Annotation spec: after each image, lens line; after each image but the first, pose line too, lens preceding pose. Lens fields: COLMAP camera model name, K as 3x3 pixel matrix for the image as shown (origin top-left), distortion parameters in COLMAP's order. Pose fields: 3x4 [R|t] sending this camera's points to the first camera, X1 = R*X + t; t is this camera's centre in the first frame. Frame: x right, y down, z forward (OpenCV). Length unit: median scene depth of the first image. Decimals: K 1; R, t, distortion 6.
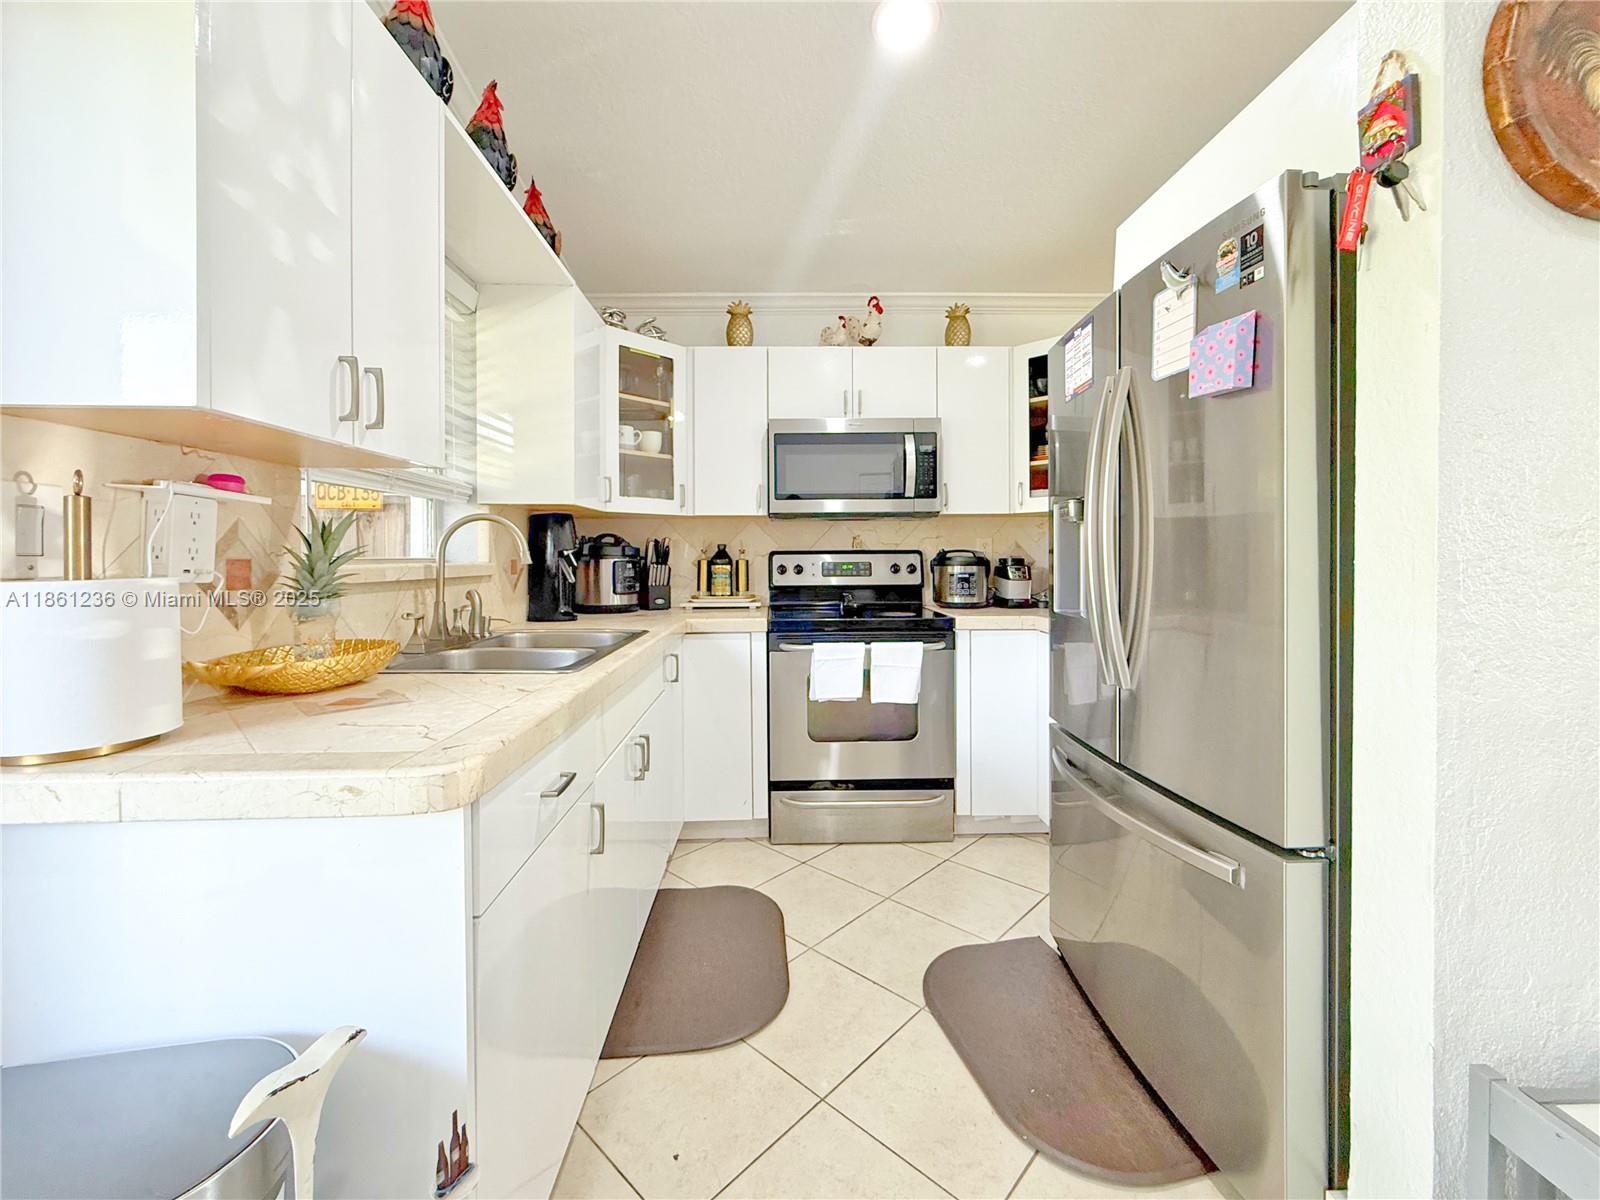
lens RADIAL K [[658.8, 0, 800.2], [0, 658.8, 559.5], [0, 0, 1]] dist [0.001198, 0.000043]
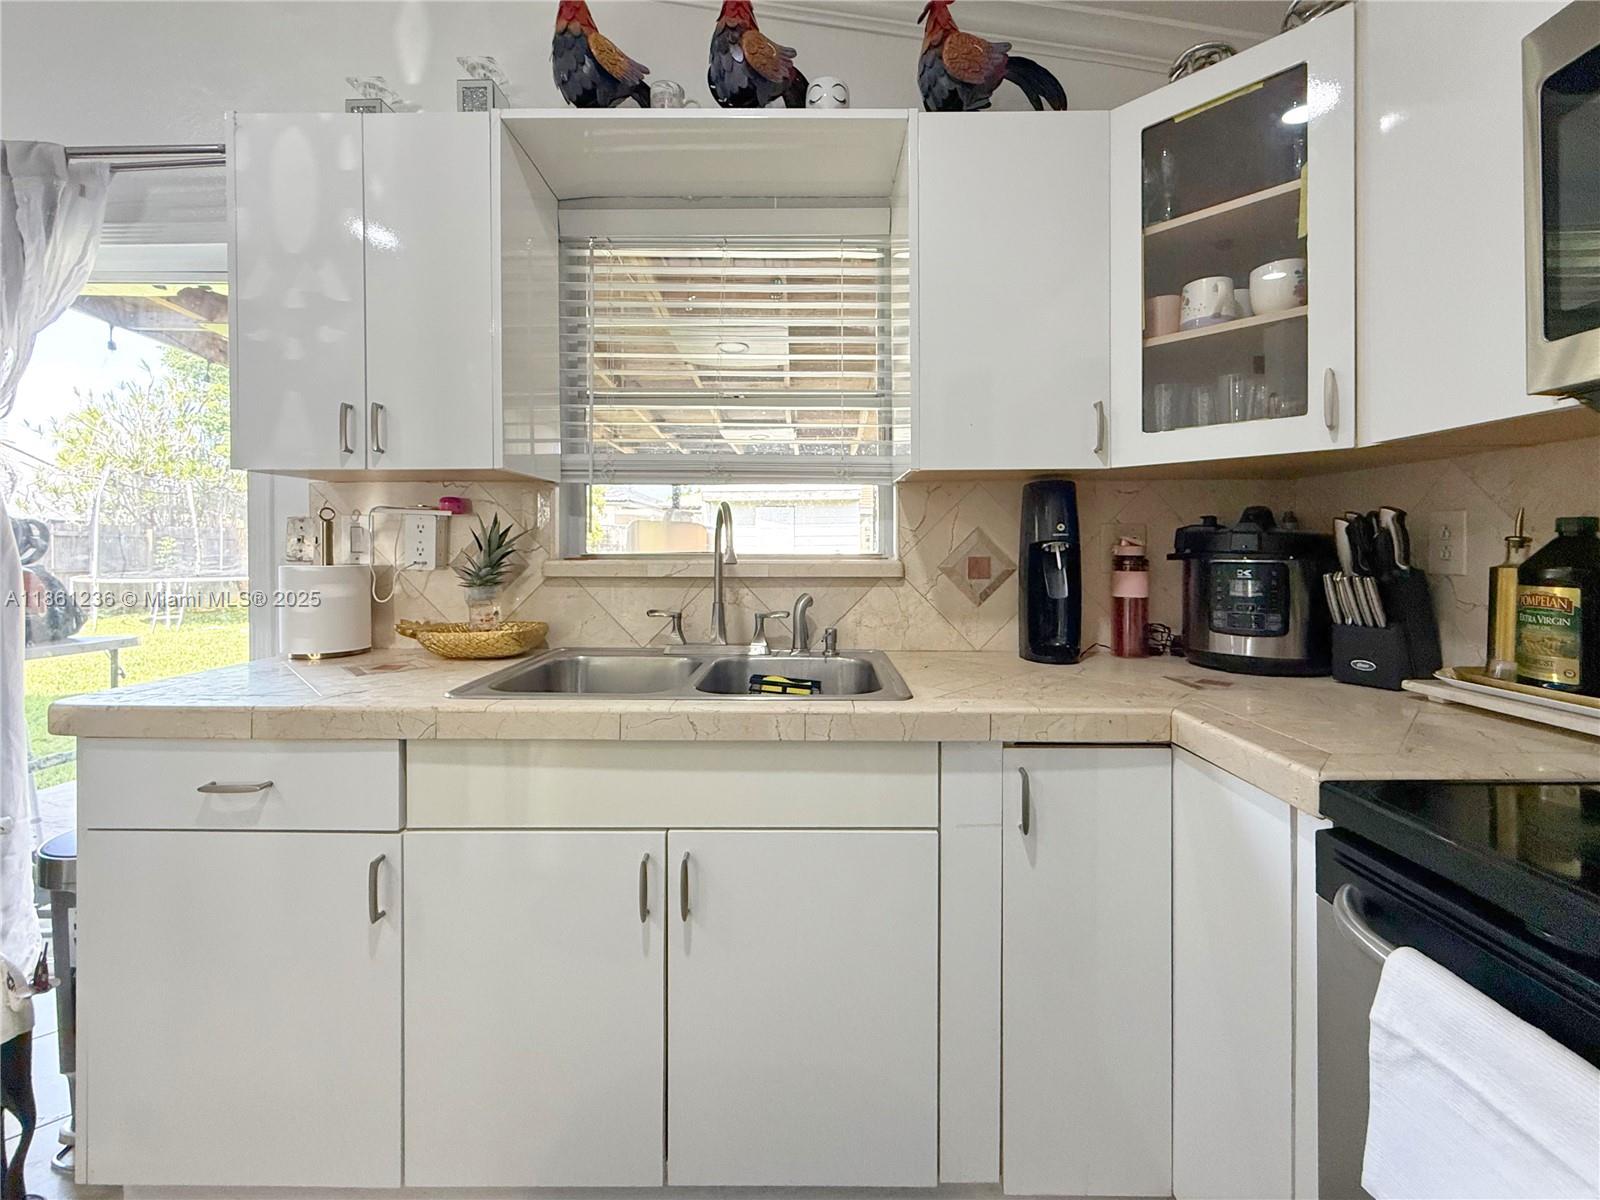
lens RADIAL K [[658.8, 0, 800.2], [0, 658.8, 559.5], [0, 0, 1]] dist [0.001198, 0.000043]
pose [[-0.036109, 0.014377, -0.999244, 0.219147], [-0.005247, 0.999880, 0.014576, -0.006221], [0.999334, 0.005769, -0.036029, 0.700350]]
